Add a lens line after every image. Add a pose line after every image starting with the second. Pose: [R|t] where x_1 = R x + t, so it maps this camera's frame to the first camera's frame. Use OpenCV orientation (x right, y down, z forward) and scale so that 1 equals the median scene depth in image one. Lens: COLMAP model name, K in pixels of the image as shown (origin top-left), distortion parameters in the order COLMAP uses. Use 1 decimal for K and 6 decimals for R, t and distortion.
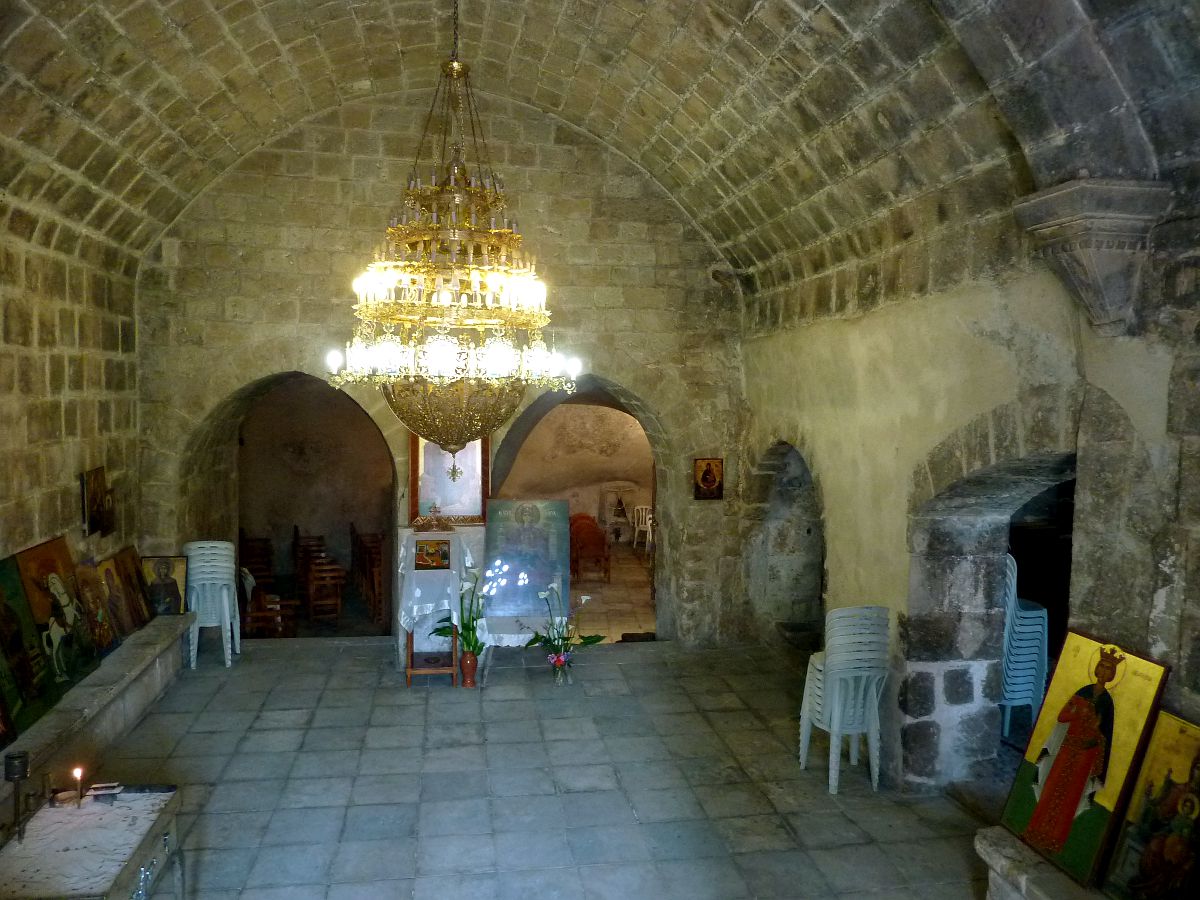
lens RADIAL K [[878.2, 0, 583.9], [0, 878.2, 451.7], [0, 0, 1]] dist [-0.004753, -0.060110]
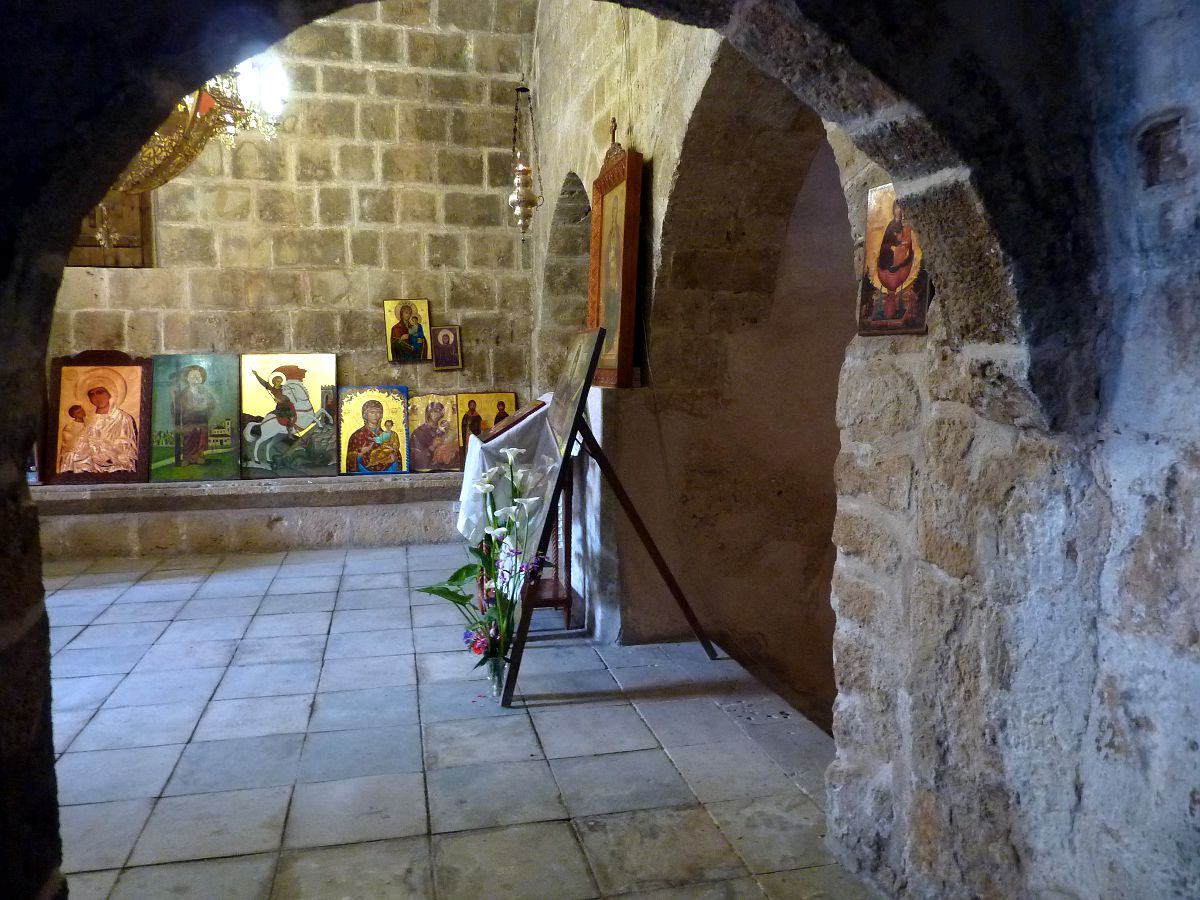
lens RADIAL K [[878.2, 0, 583.9], [0, 878.2, 451.7], [0, 0, 1]] dist [-0.004753, -0.060110]
pose [[0.083337, 0.094645, -0.992017, 0.491245], [-0.068101, 0.993693, 0.089084, 0.088727], [0.994192, 0.060133, 0.089257, 1.086881]]
